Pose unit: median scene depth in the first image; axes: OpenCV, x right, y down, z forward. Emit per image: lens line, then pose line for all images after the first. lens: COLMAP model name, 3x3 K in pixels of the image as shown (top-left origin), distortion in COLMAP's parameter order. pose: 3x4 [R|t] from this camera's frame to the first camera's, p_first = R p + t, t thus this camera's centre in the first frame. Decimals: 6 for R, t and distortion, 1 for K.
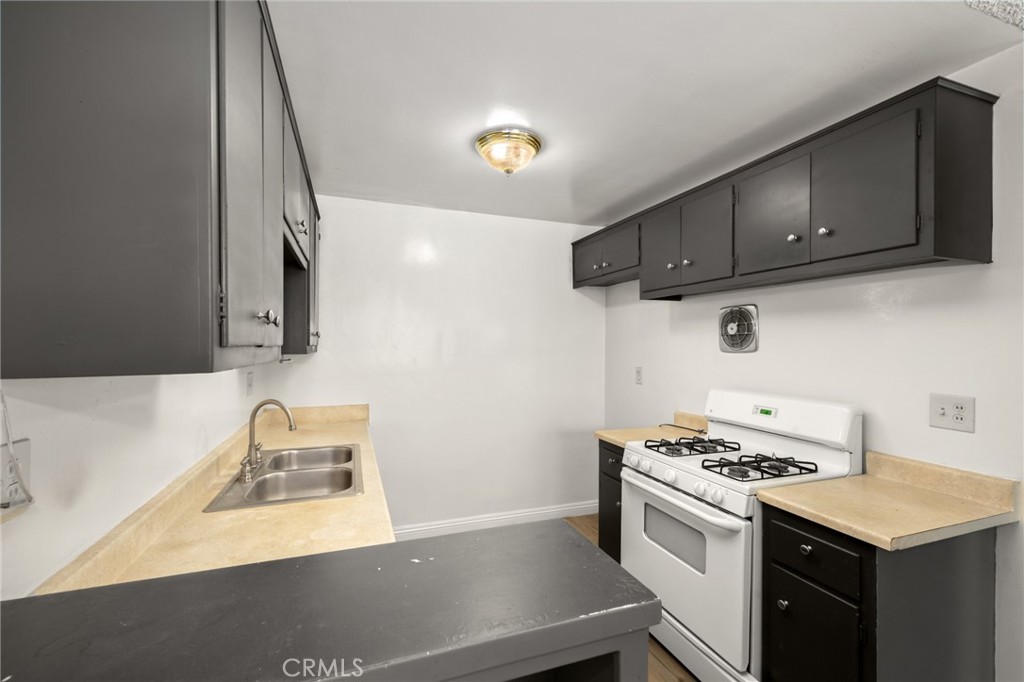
lens RADIAL K [[428.2, 0, 517.0], [0, 428.2, 344.3], [0, 0, 1]] dist [0.002216, -0.000311]
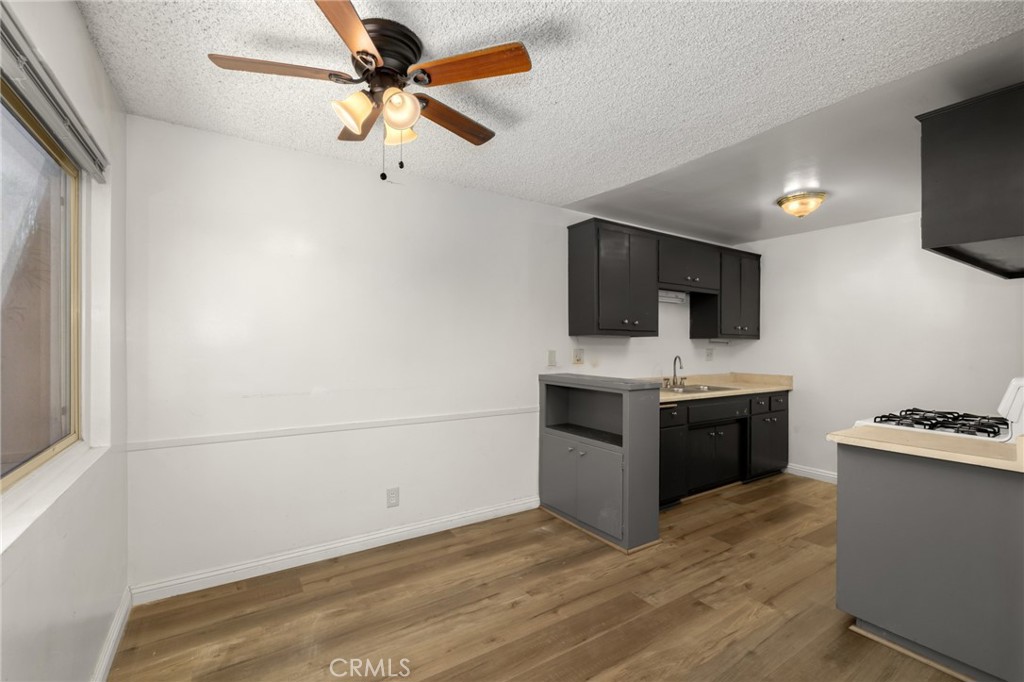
lens RADIAL K [[448.0, 0, 511.5], [0, 448.0, 345.8], [0, 0, 1]] dist [-0.001255, -0.000080]
pose [[0.204299, -0.002818, -0.978904, 1.351327], [-0.008817, 0.999950, -0.004719, 0.073288], [0.978869, 0.009595, 0.204264, -0.338039]]
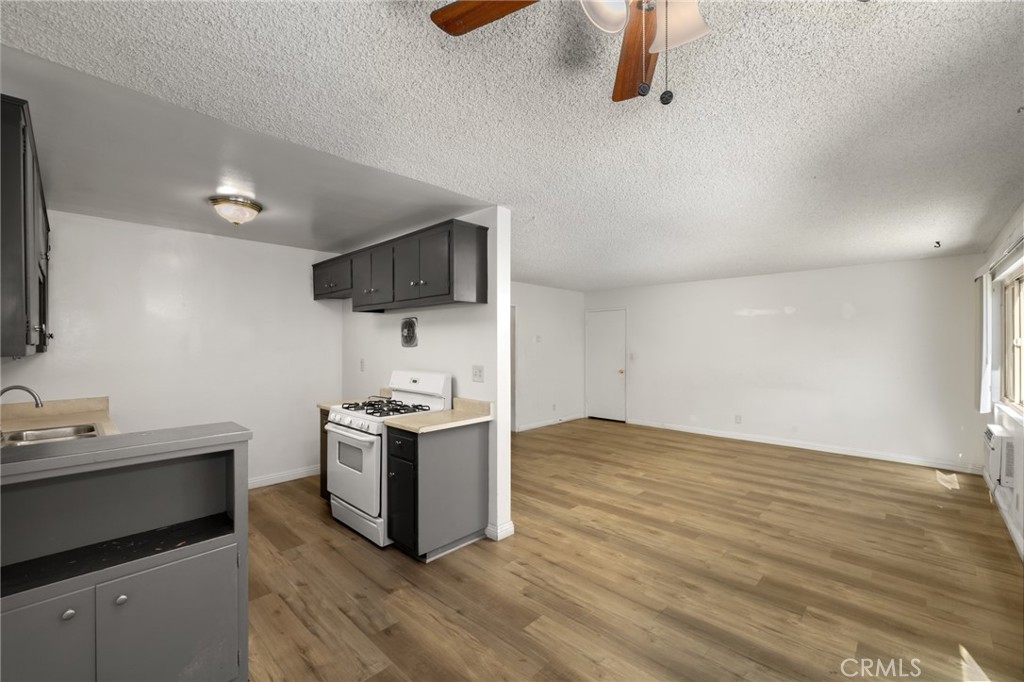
lens RADIAL K [[428.2, 0, 514.7], [0, 428.2, 340.4], [0, 0, 1]] dist [0.002216, -0.000311]
pose [[0.905035, -0.006494, 0.425288, 0.215964], [0.009637, 0.999940, -0.005239, 0.007852], [-0.425229, 0.008840, 0.905043, -0.721630]]
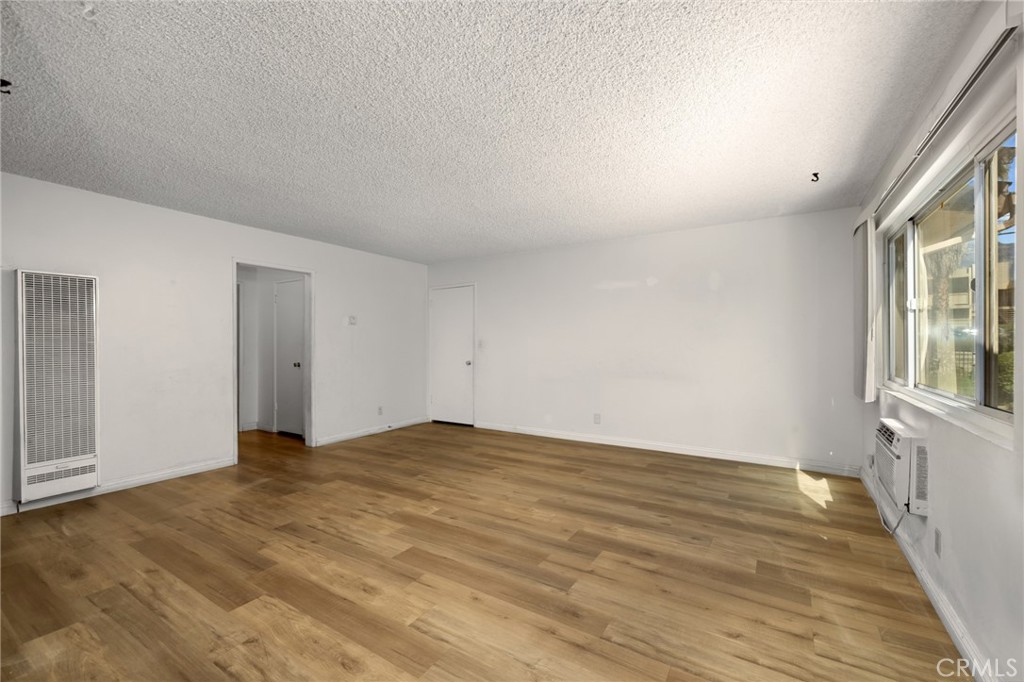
lens RADIAL K [[428.2, 0, 511.9], [0, 428.2, 339.7], [0, 0, 1]] dist [0.002216, -0.000311]
pose [[0.805753, -0.007411, 0.592206, 1.120848], [0.013218, 0.999898, -0.005472, 0.126847], [-0.592104, 0.012237, 0.805768, -0.320379]]
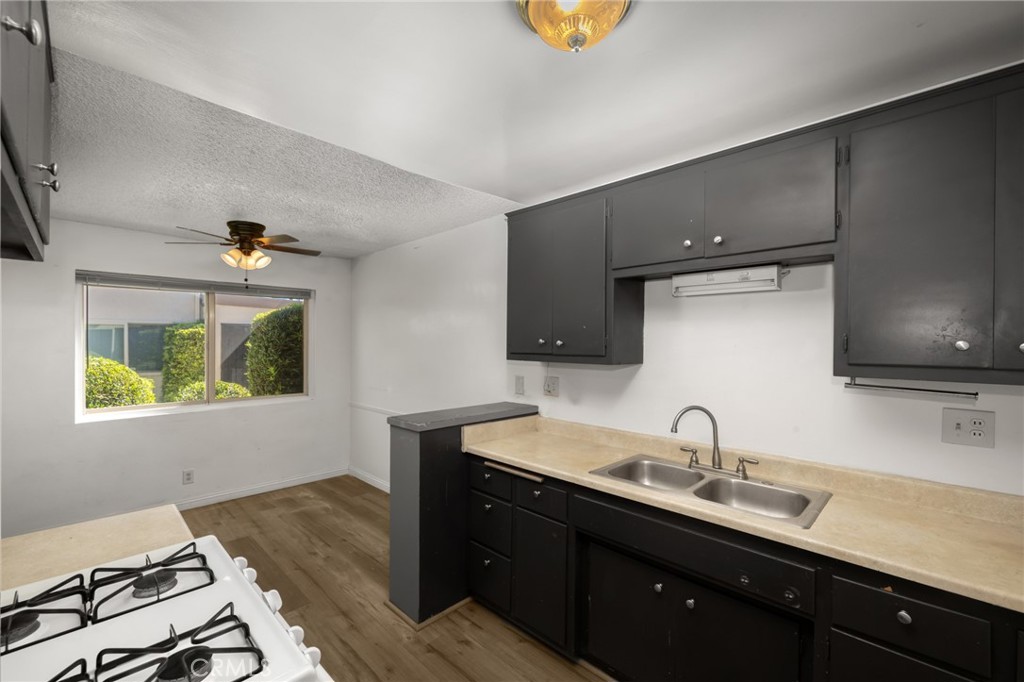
lens RADIAL K [[428.2, 0, 512.8], [0, 428.2, 345.8], [0, 0, 1]] dist [0.002216, -0.000311]
pose [[-0.913002, -0.014253, -0.407705, 0.274790], [-0.016478, 0.999862, 0.001947, -0.024249], [0.407621, 0.008496, -0.913111, 1.494265]]
